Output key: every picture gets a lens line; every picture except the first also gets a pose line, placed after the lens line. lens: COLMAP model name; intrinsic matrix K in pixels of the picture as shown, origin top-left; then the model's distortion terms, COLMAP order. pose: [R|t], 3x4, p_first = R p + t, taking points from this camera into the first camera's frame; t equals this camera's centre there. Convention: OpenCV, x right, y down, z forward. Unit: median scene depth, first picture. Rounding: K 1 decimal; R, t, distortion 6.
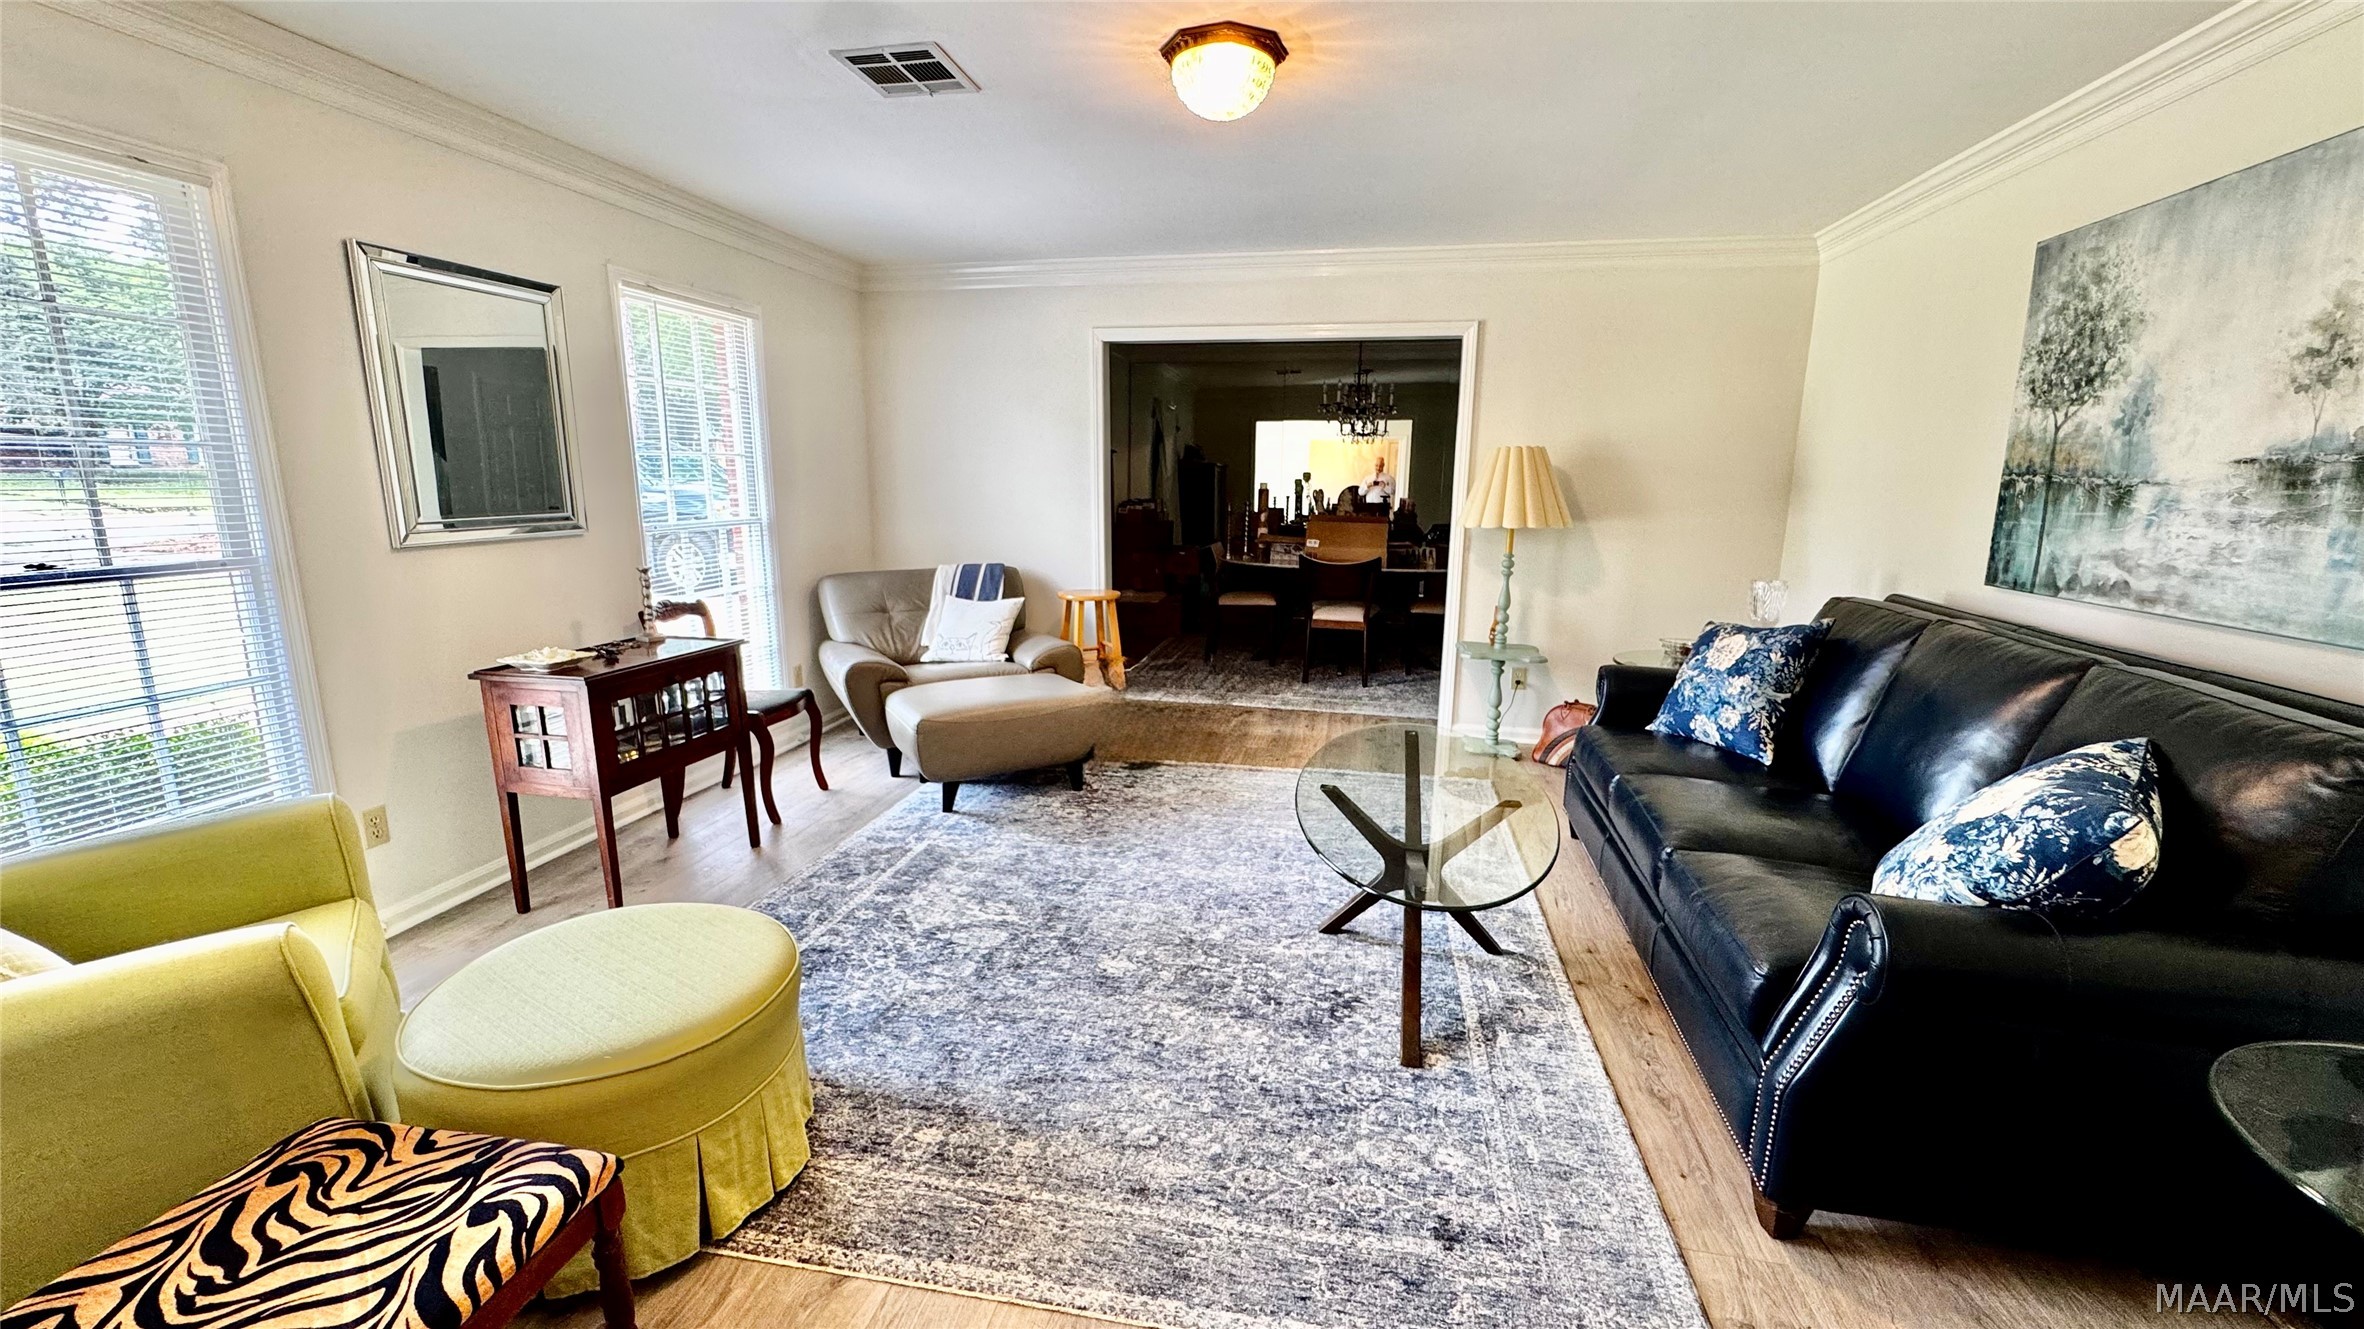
lens RADIAL K [[957.0, 0, 1179.3], [0, 957.0, 661.5], [0, 0, 1]] dist [-0.003271, -0.001130]
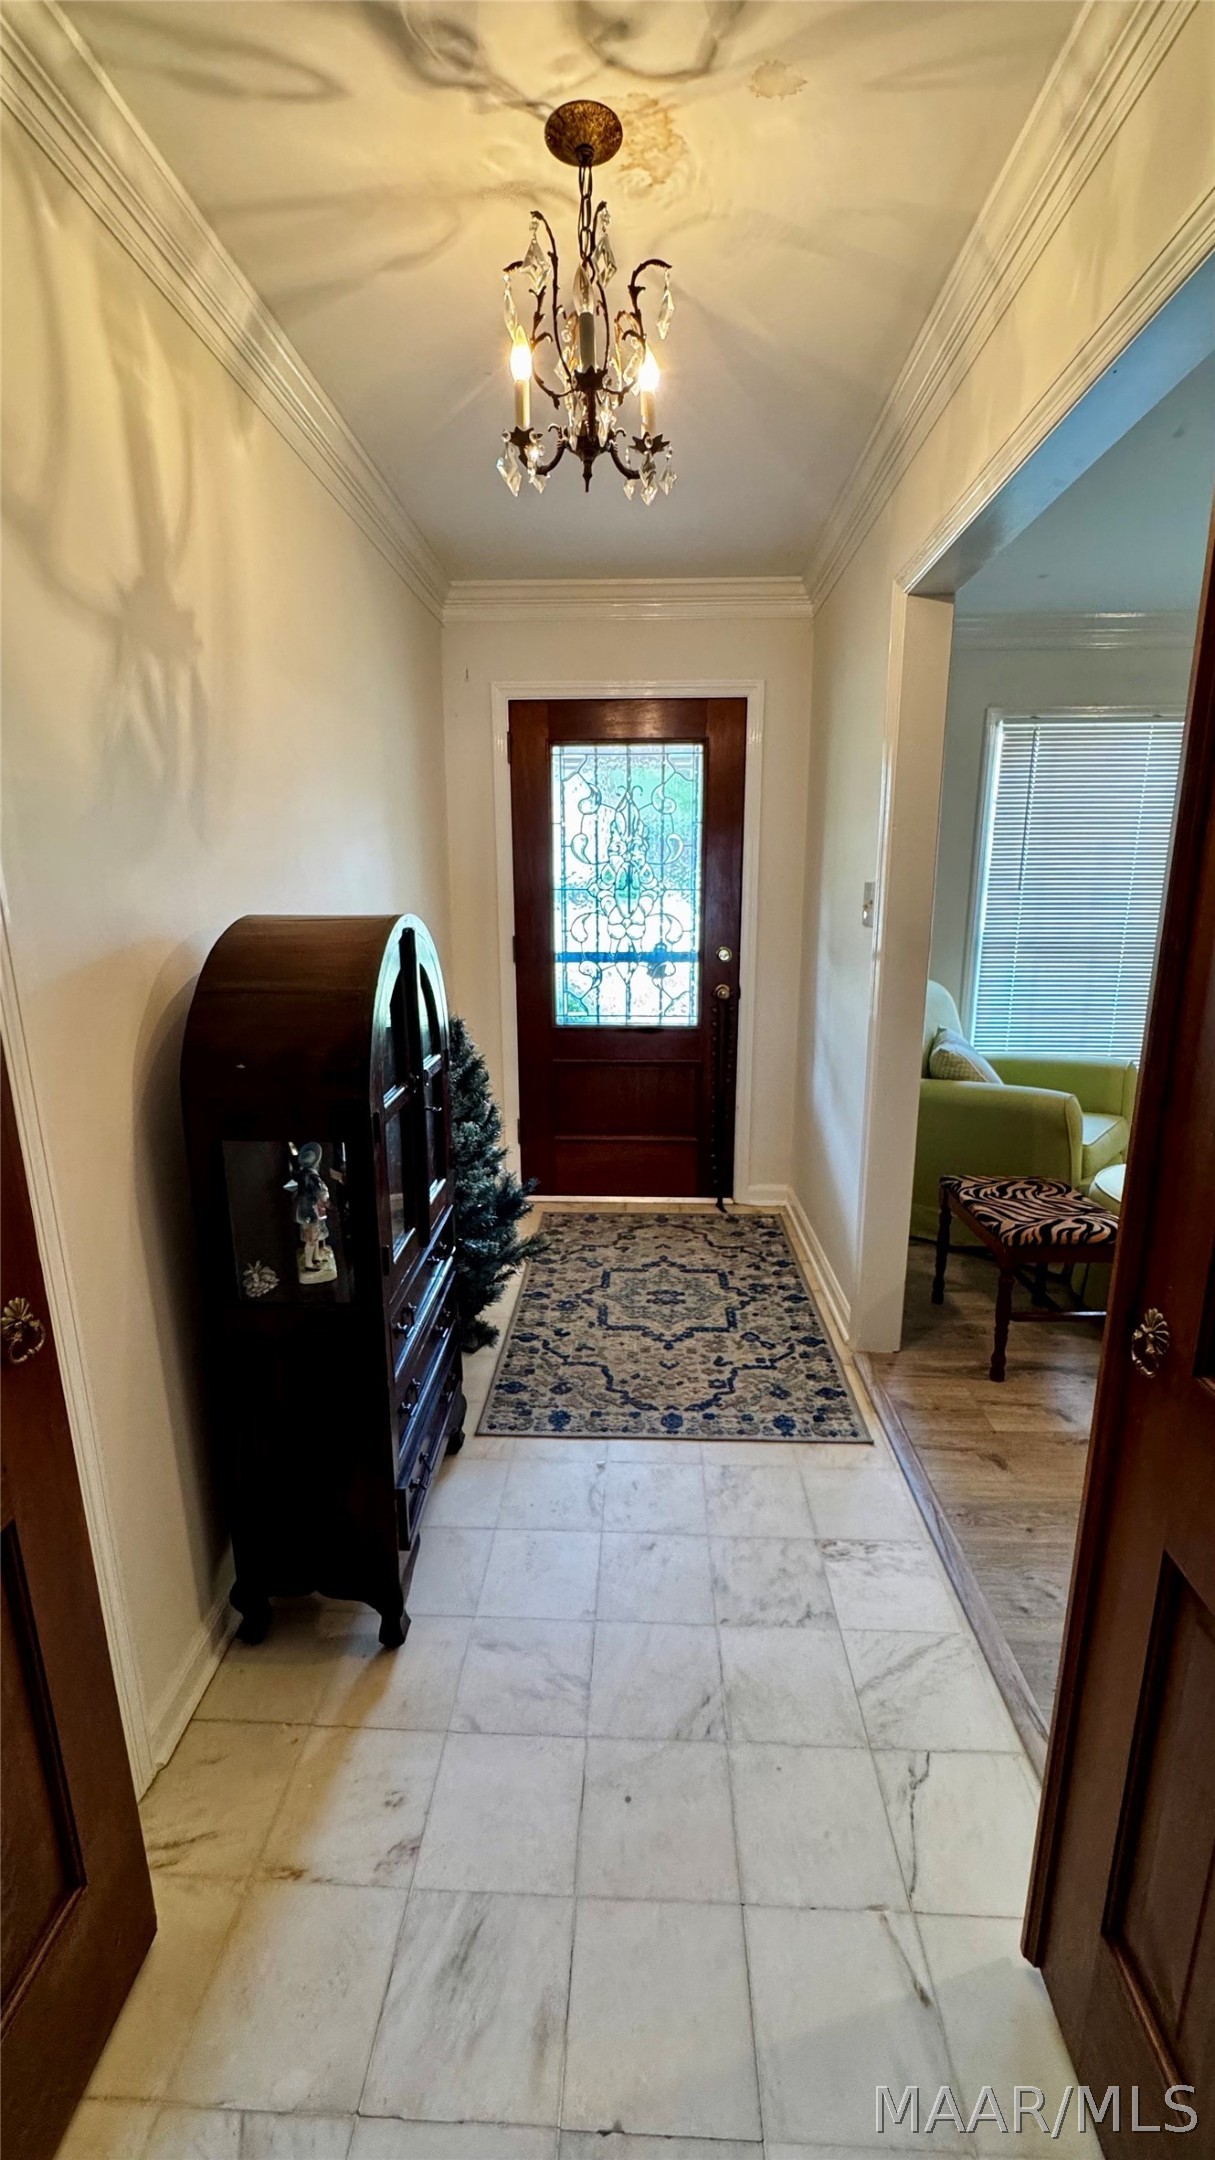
lens RADIAL K [[874.5, 0, 608.0], [0, 874.5, 1086.5], [0, 0, 1]] dist [-0.003271, -0.001130]
pose [[0.162628, 0.217121, -0.962502, 0.992444], [-0.182819, 0.965228, 0.186846, 0.091176], [0.969603, 0.145577, 0.196667, -0.522771]]
